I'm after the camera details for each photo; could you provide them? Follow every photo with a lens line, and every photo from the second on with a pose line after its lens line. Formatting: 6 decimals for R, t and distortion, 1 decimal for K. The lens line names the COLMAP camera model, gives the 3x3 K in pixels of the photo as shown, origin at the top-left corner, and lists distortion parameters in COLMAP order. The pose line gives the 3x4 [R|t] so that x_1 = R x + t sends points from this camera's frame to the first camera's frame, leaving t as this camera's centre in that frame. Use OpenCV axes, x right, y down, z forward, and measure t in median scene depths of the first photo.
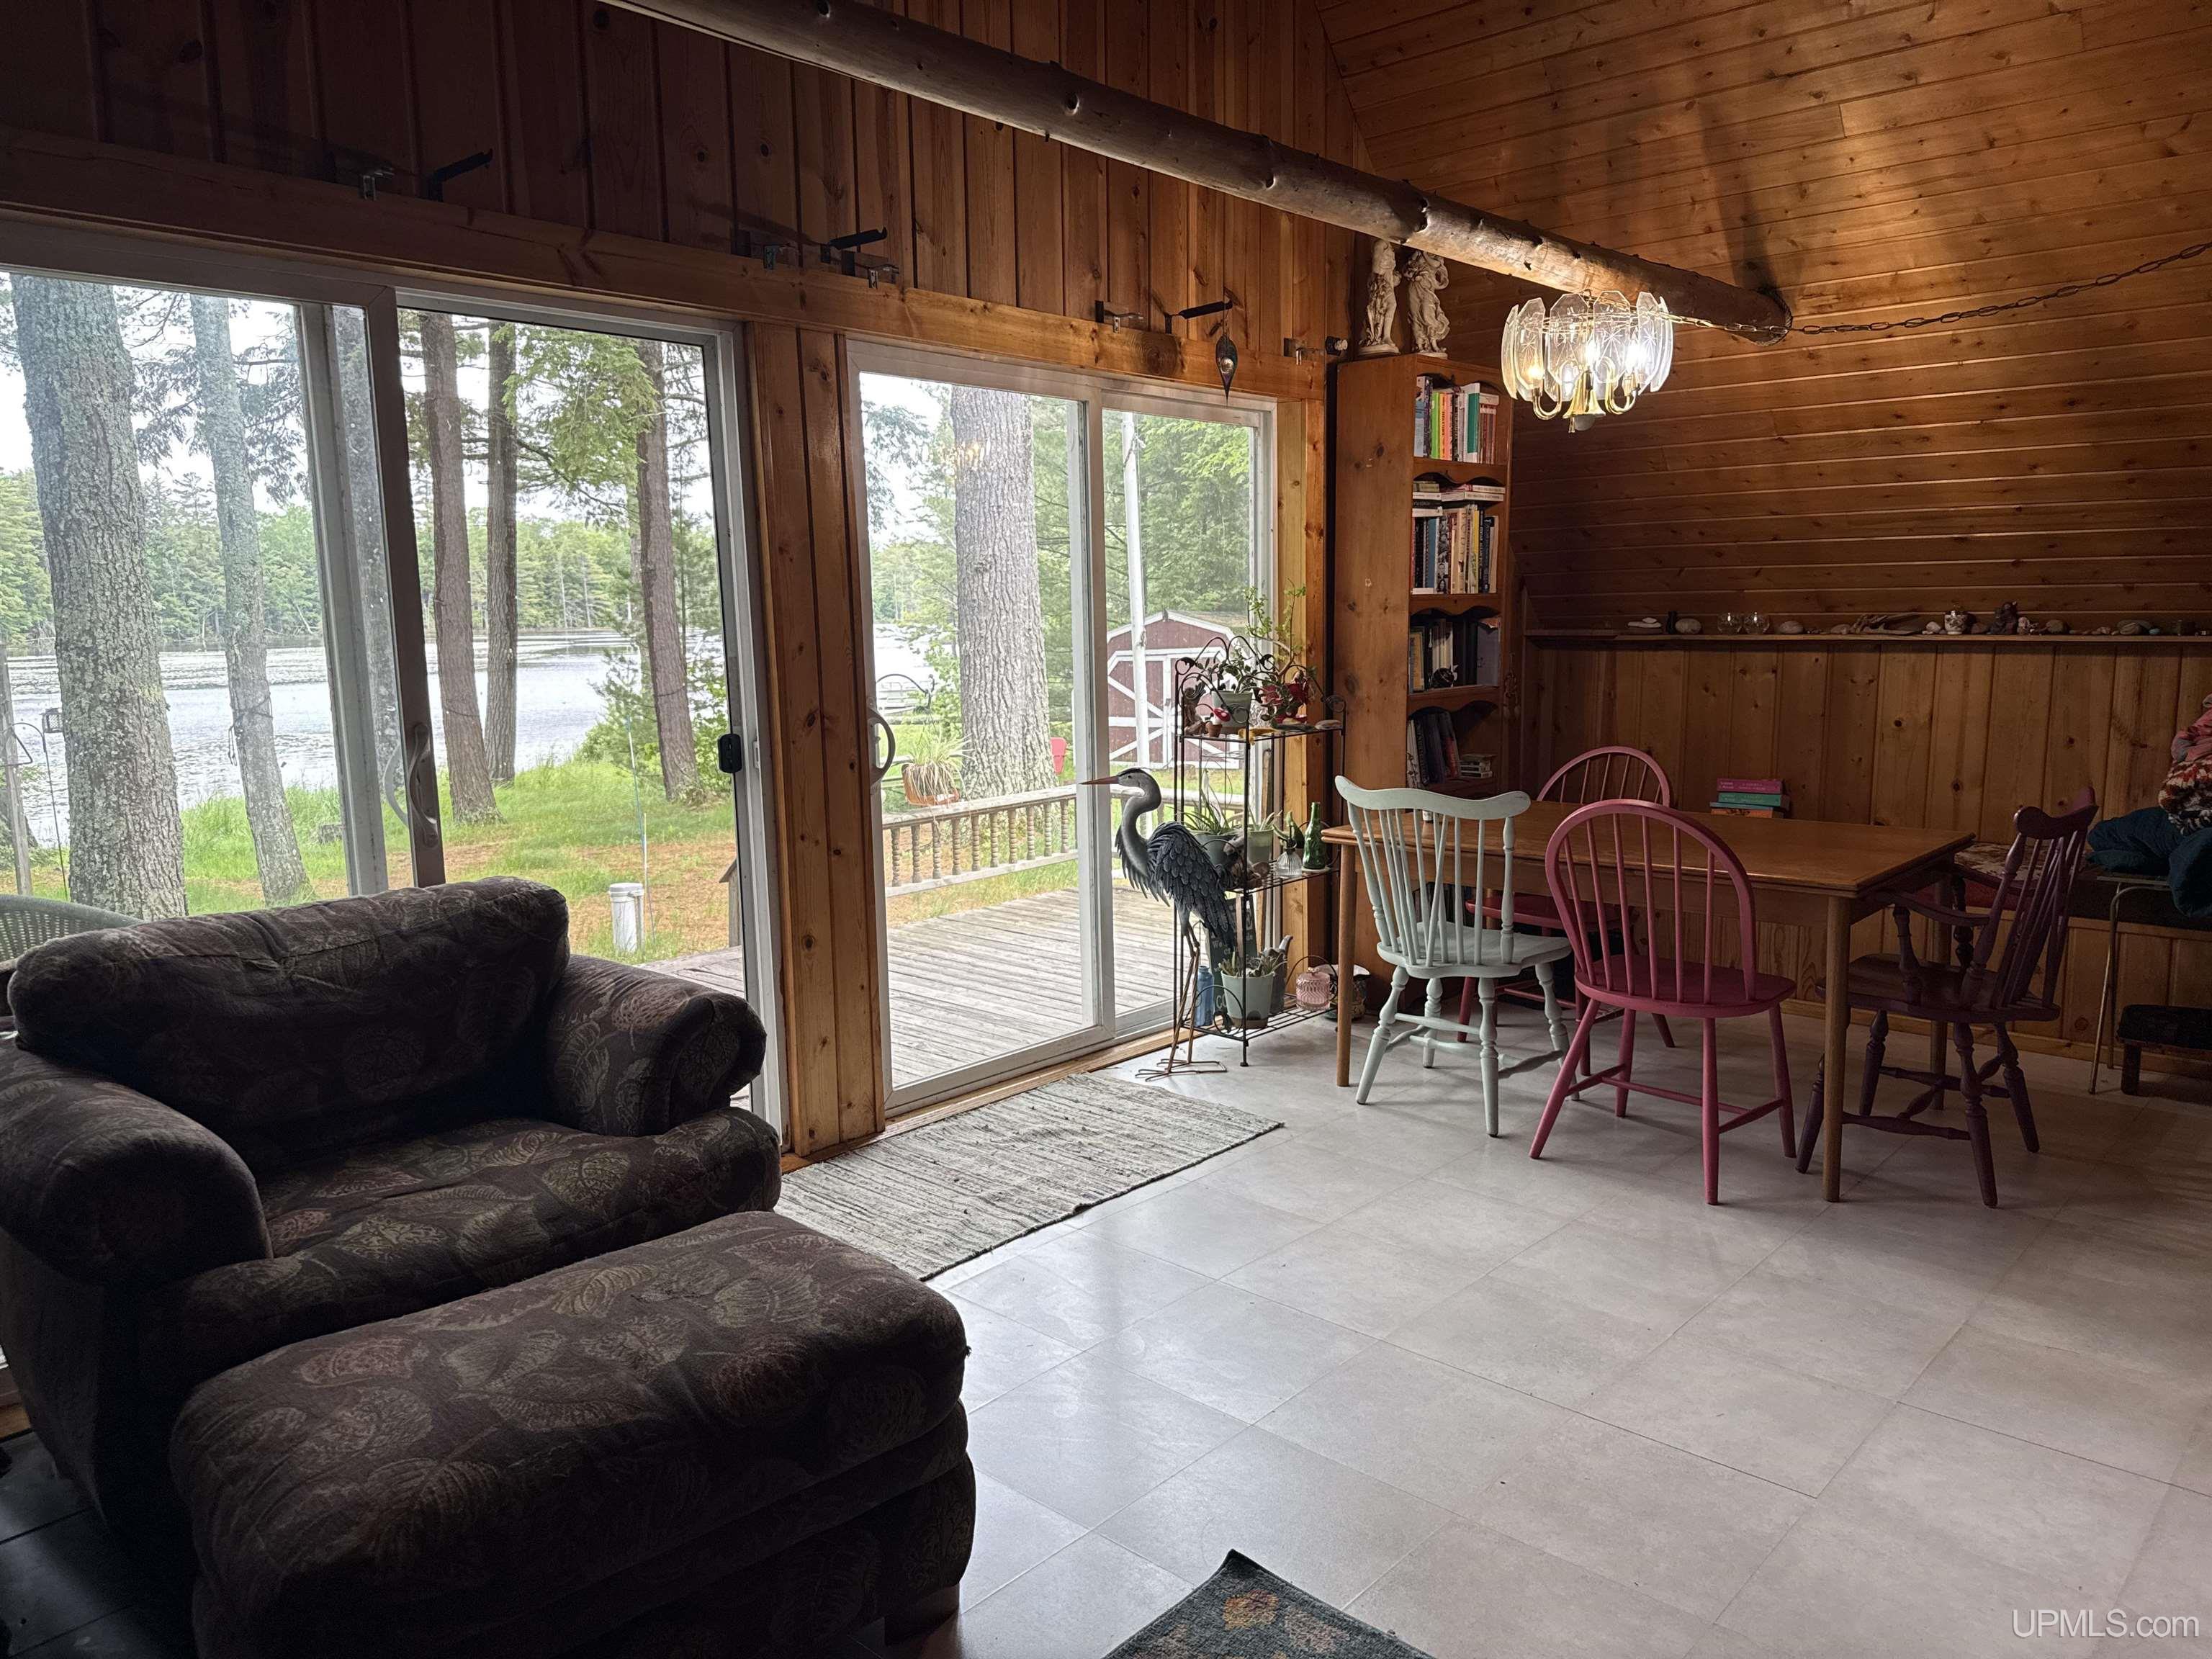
lens RADIAL K [[1540.7, 0, 1108.8], [0, 1540.7, 835.9], [0, 0, 1]] dist [0.073692, -0.106242]
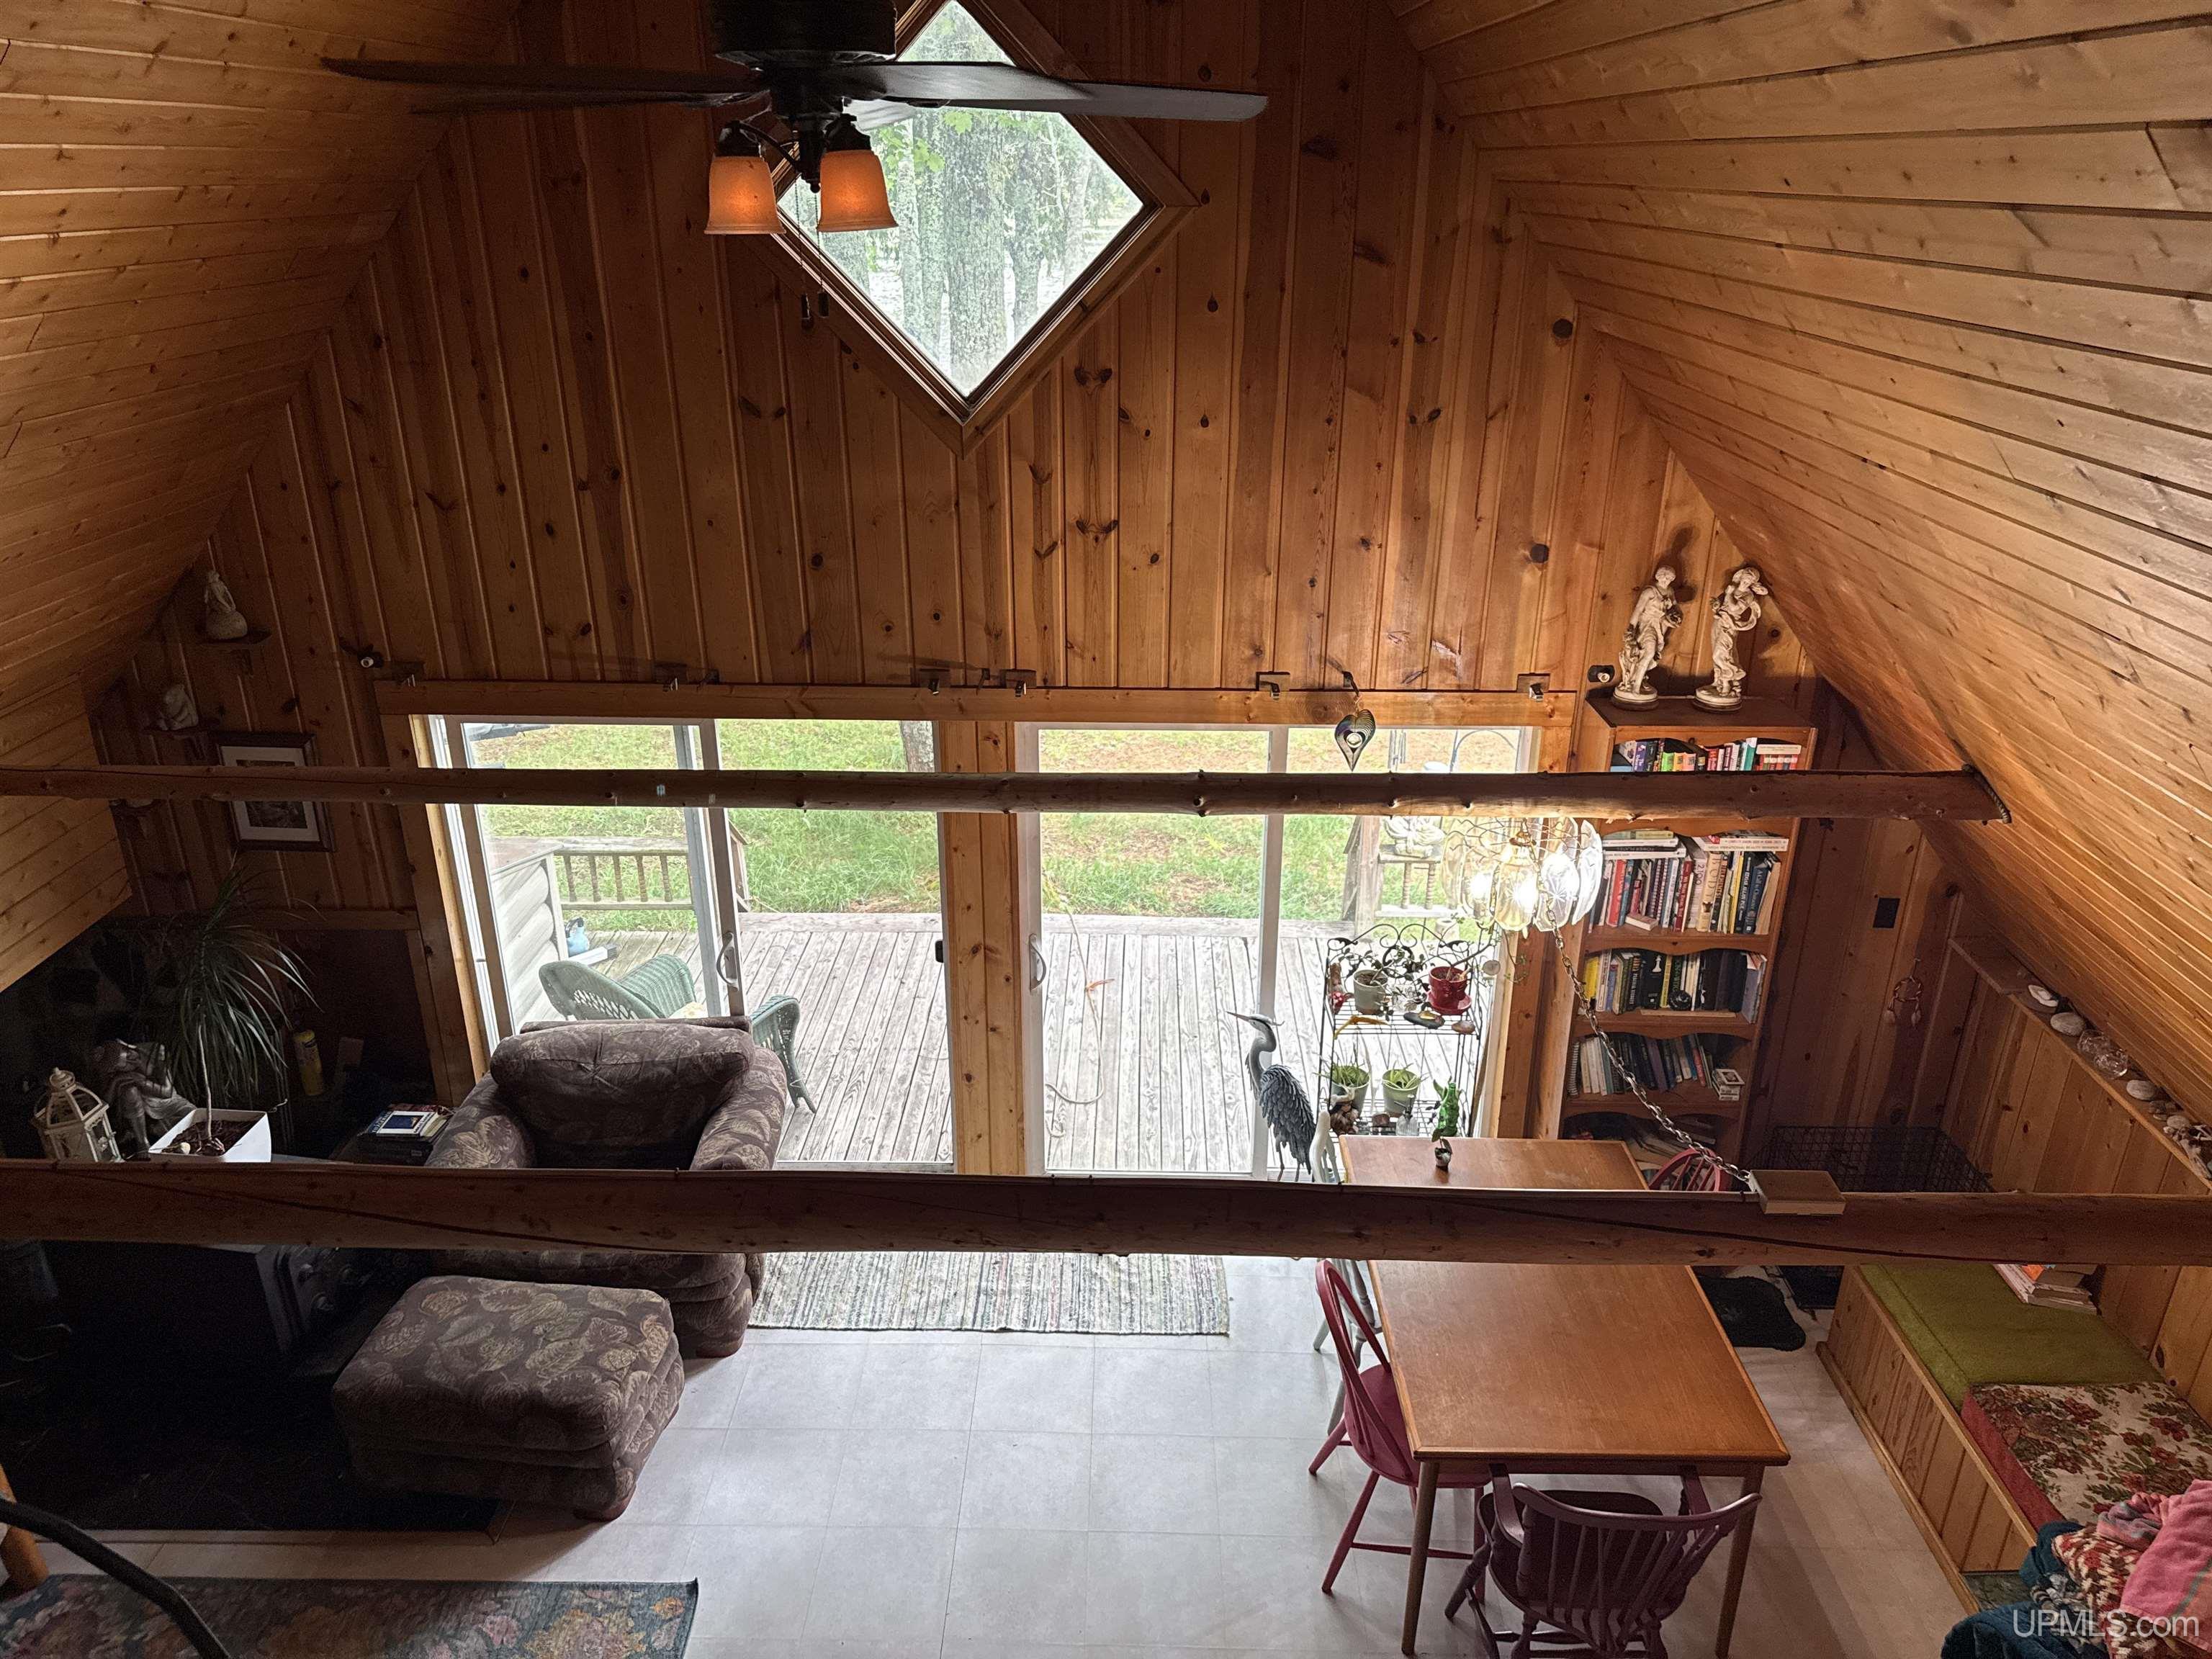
lens RADIAL K [[1540.7, 0, 1108.8], [0, 1540.7, 835.9], [0, 0, 1]] dist [0.073692, -0.106242]
pose [[0.664887, 0.312692, -0.678343, 0.869294], [-0.123376, 0.941658, 0.313143, -0.660034], [0.736684, -0.124513, 0.664675, 0.104243]]
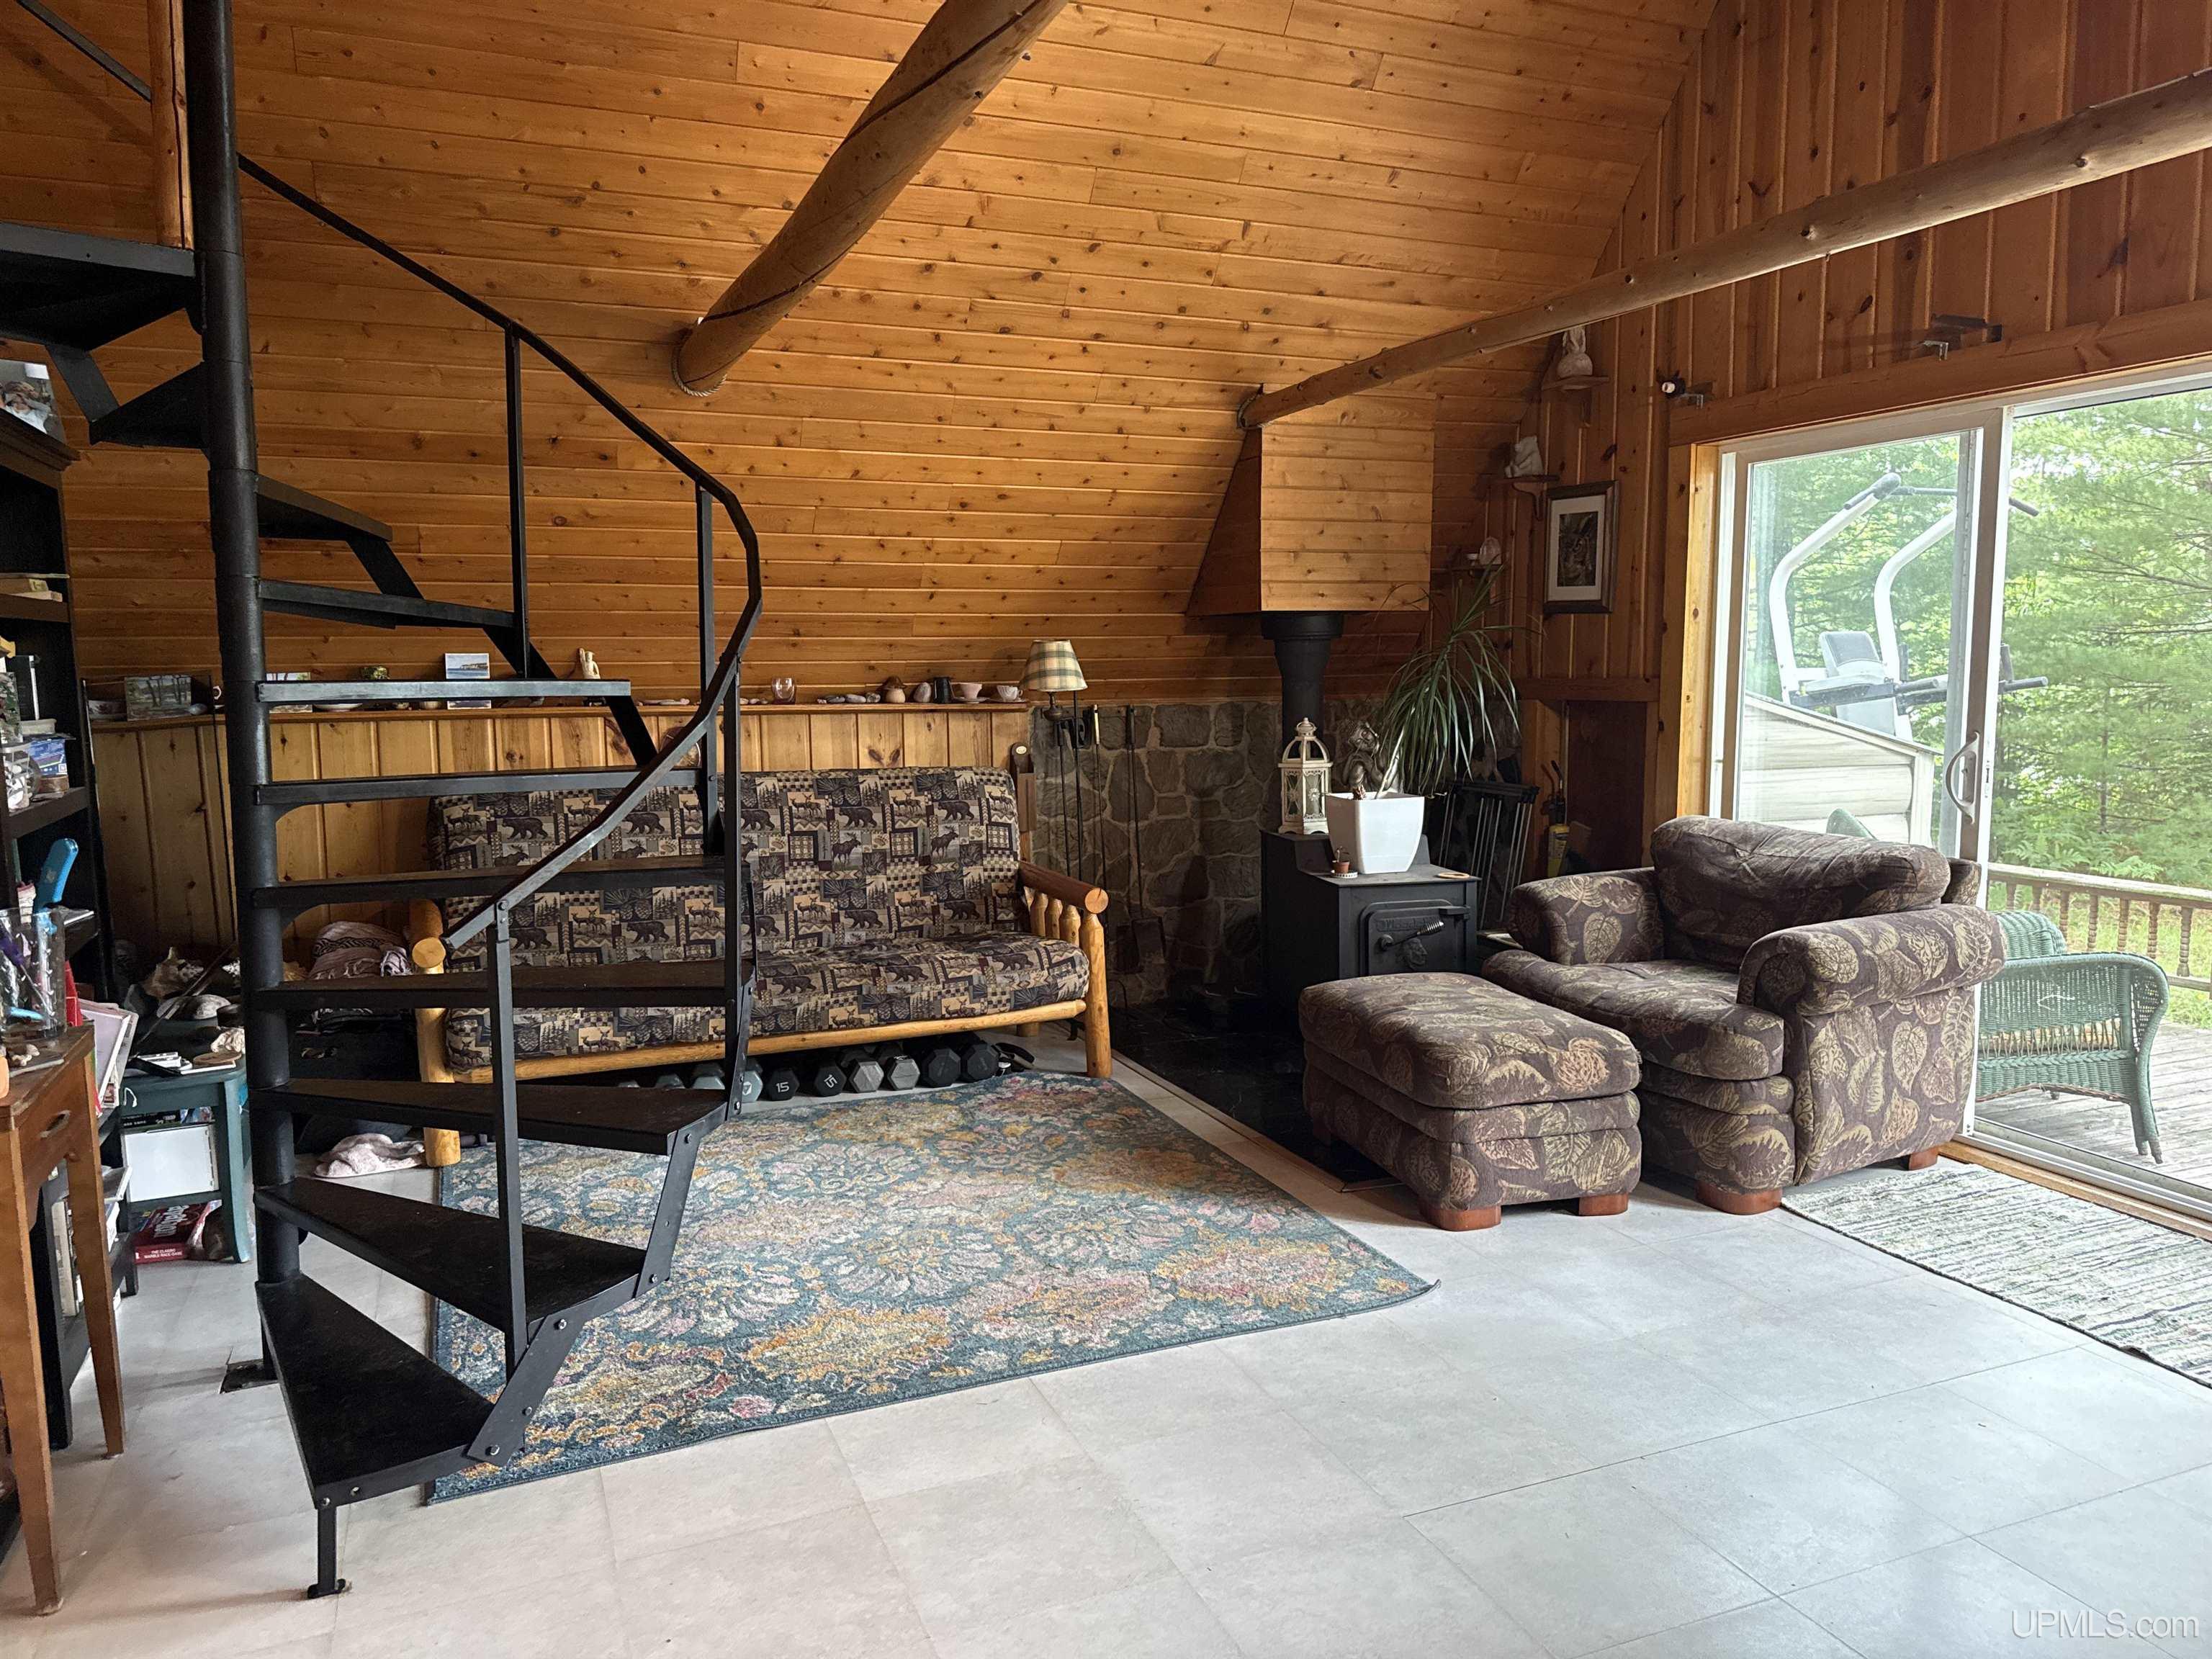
lens RADIAL K [[1540.7, 0, 1108.8], [0, 1540.7, 835.9], [0, 0, 1]] dist [0.073692, -0.106242]
pose [[-0.424013, 0.119676, -0.897714, 0.882240], [-0.117504, 0.975583, 0.185557, -0.118635], [0.898001, 0.184163, -0.399597, 0.719531]]
